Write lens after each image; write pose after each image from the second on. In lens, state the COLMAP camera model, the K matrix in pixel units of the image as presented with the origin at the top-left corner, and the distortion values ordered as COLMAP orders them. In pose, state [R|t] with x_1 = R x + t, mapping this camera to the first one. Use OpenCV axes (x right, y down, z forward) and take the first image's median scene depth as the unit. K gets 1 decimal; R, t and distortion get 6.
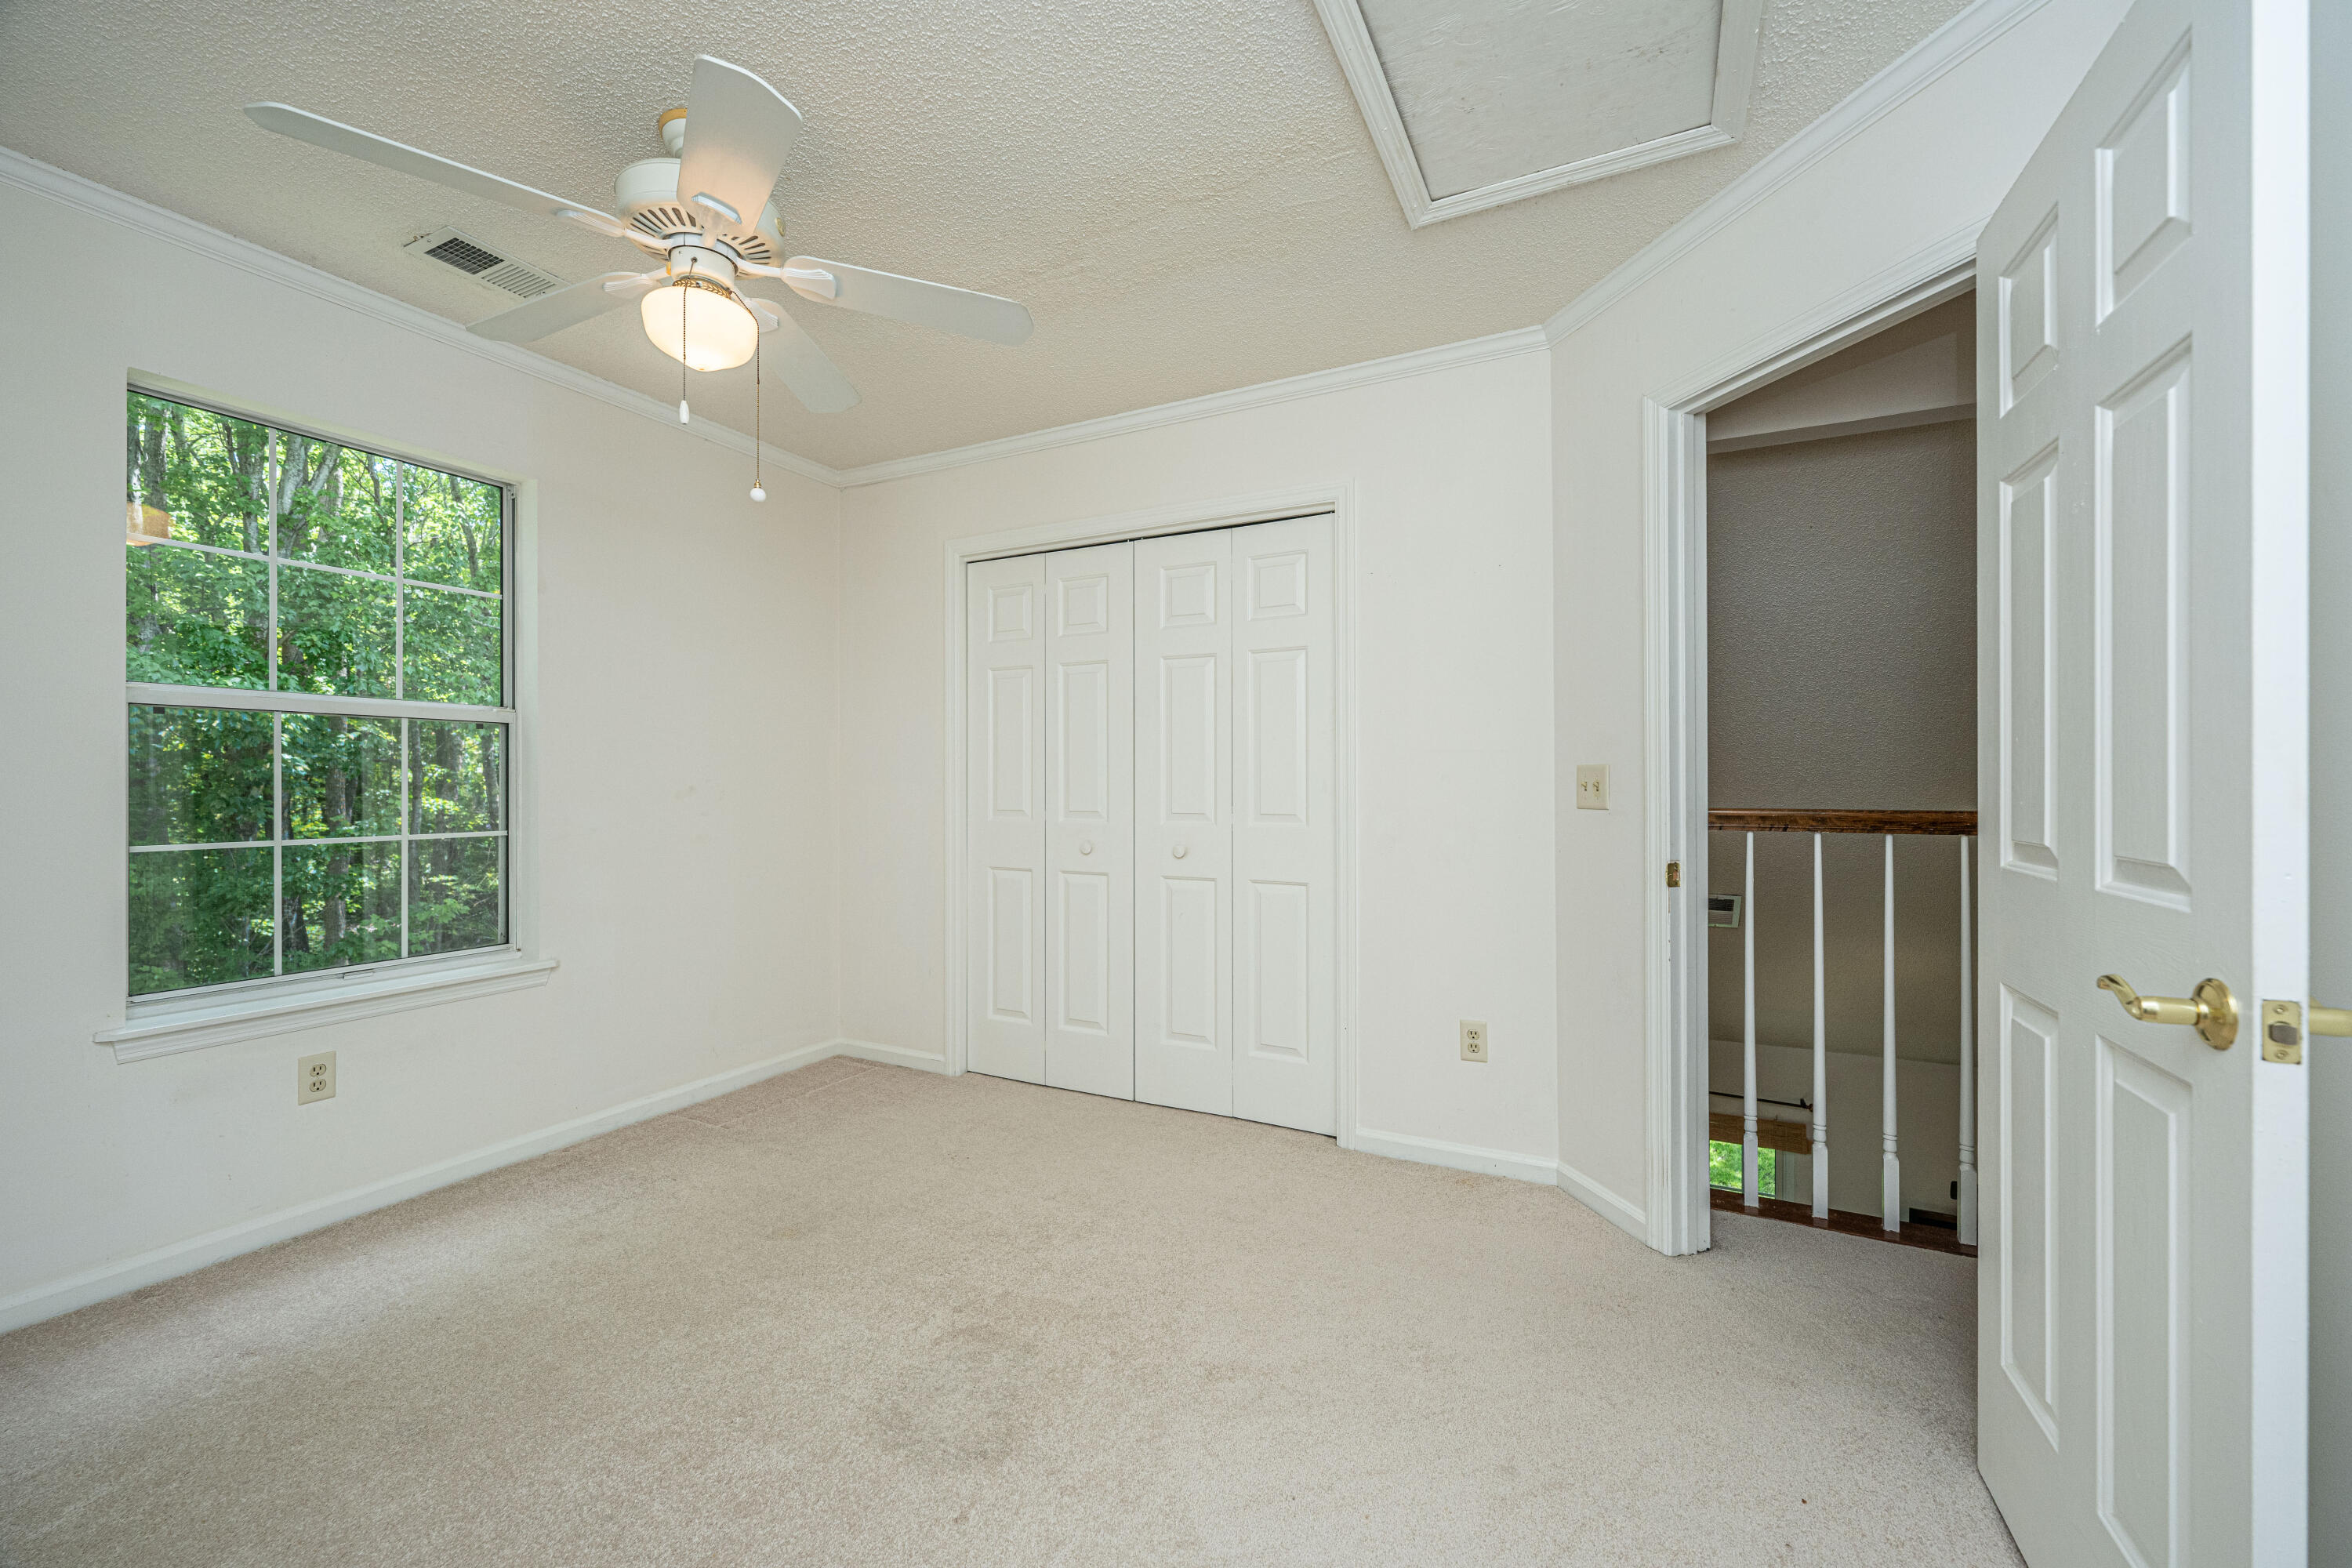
lens RADIAL K [[937.1, 0, 1176.0], [0, 937.1, 784.0], [0, 0, 1]] dist [0.000015, -0.000002]
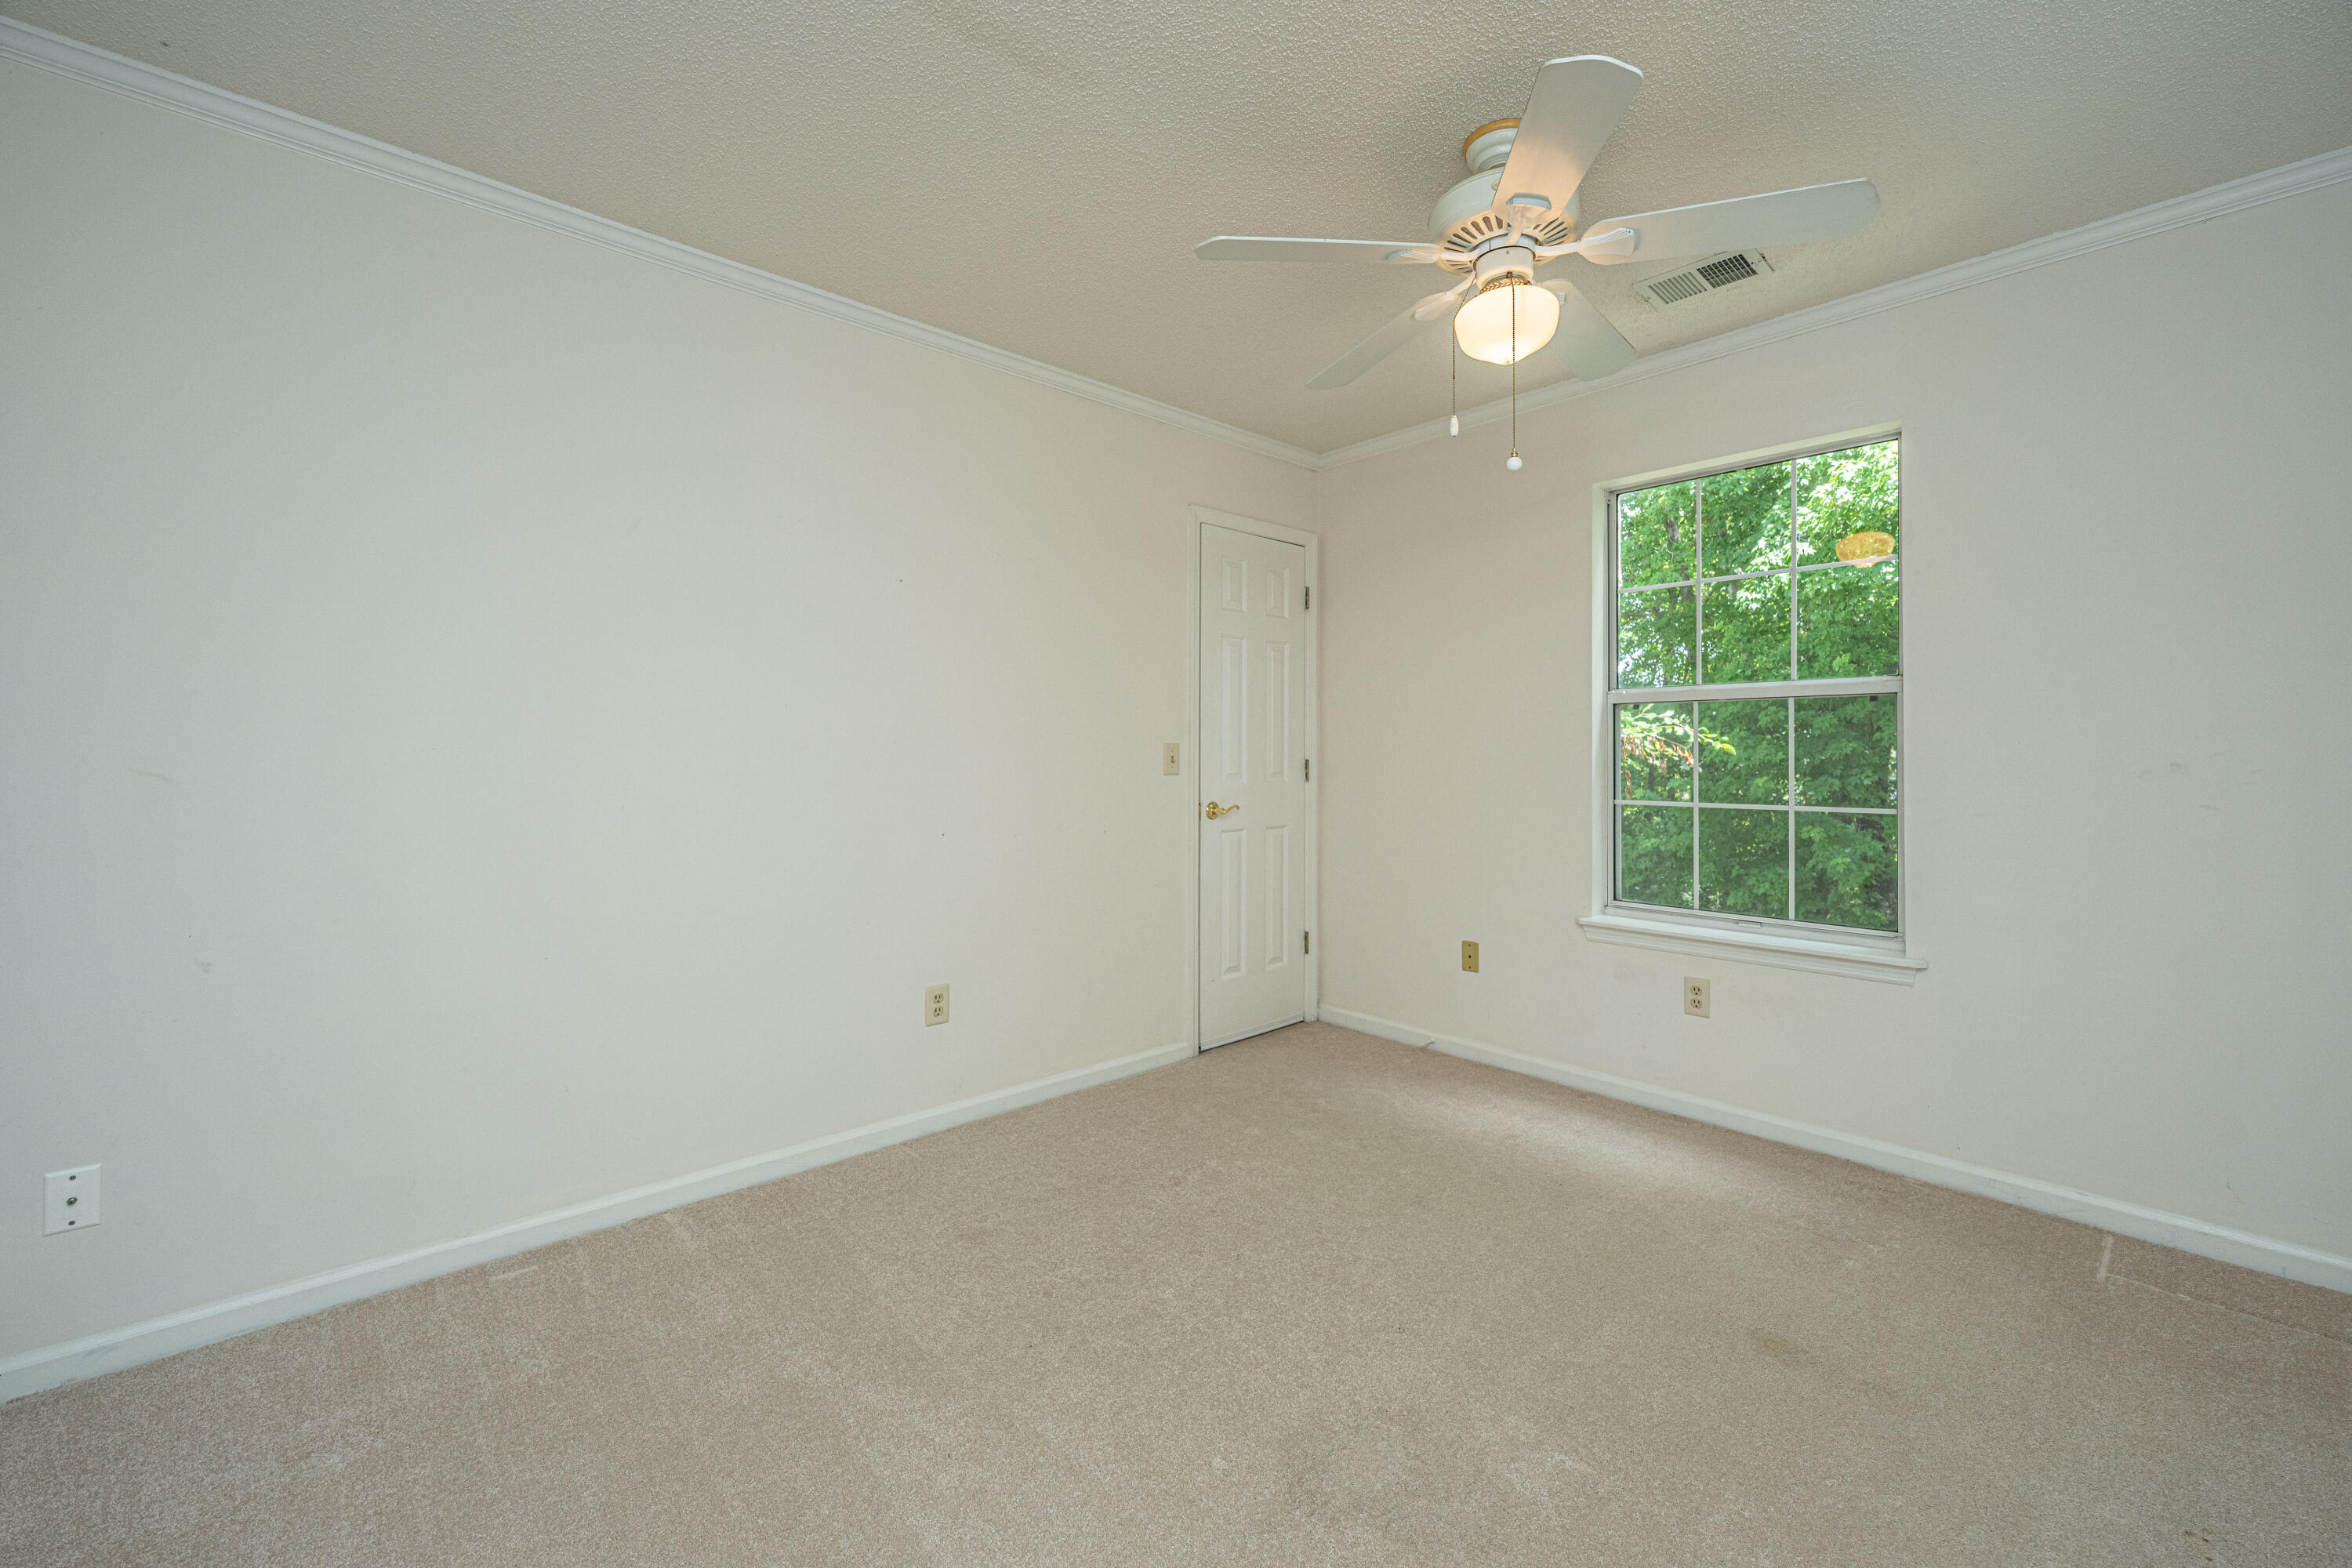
lens RADIAL K [[930.4, 0, 1176.0], [0, 930.4, 748.4], [0, 0, 1]] dist [-0.000469, 0.000009]
pose [[-0.345104, -0.007334, -0.938536, 0.418490], [-0.003190, 0.999973, -0.006641, -0.000898], [0.938559, 0.000702, -0.345118, 0.706712]]
